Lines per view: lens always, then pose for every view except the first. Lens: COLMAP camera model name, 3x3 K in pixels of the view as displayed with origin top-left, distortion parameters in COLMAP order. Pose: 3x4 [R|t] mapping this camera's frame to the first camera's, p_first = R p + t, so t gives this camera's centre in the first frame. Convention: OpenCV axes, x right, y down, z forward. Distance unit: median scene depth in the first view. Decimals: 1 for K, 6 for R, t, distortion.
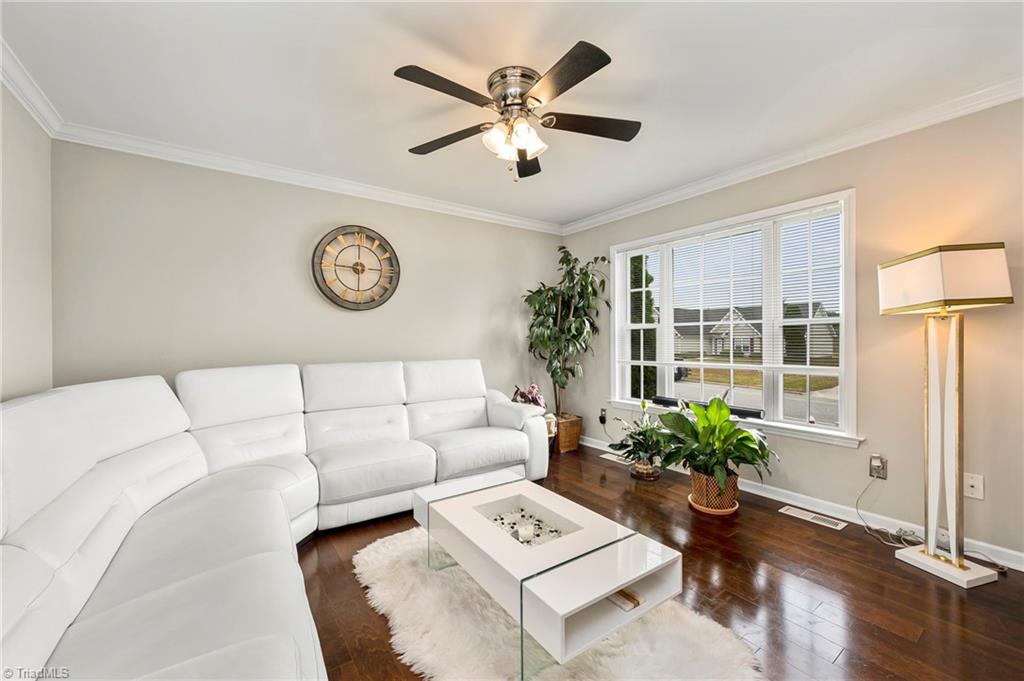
lens RADIAL K [[406.9, 0, 518.4], [0, 406.9, 338.0], [0, 0, 1]] dist [0.001101, 0.000404]
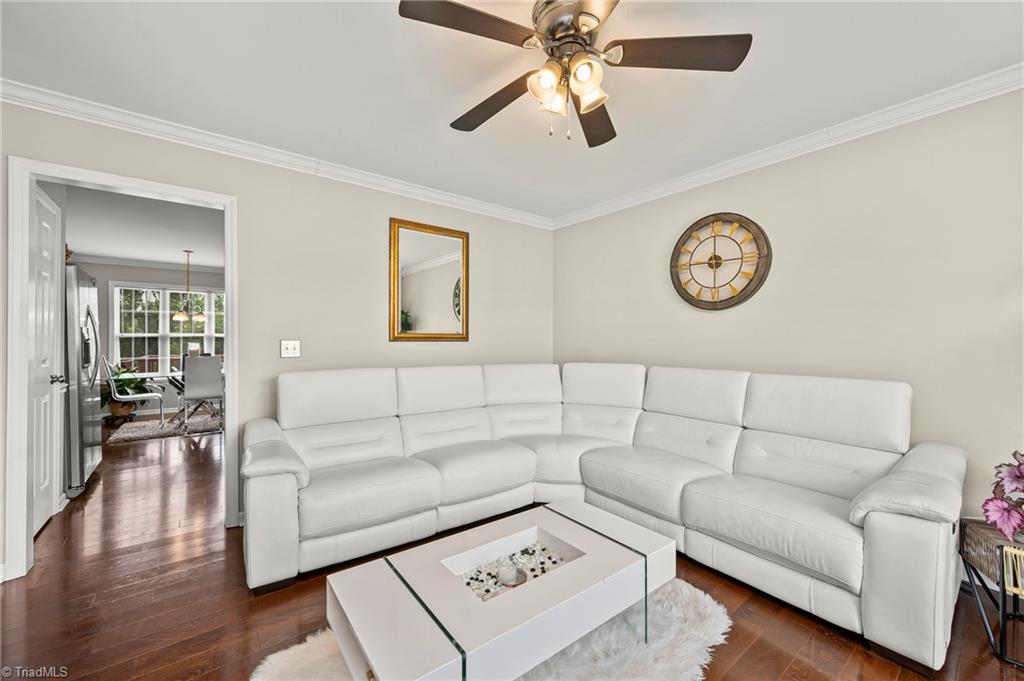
lens RADIAL K [[406.9, 0, 516.5], [0, 406.9, 341.5], [0, 0, 1]] dist [0.001101, 0.000404]
pose [[0.054187, 0.009446, -0.998486, 0.470173], [-0.001233, 0.999955, 0.009393, -0.007452], [0.998530, 0.000722, 0.054196, 0.532196]]
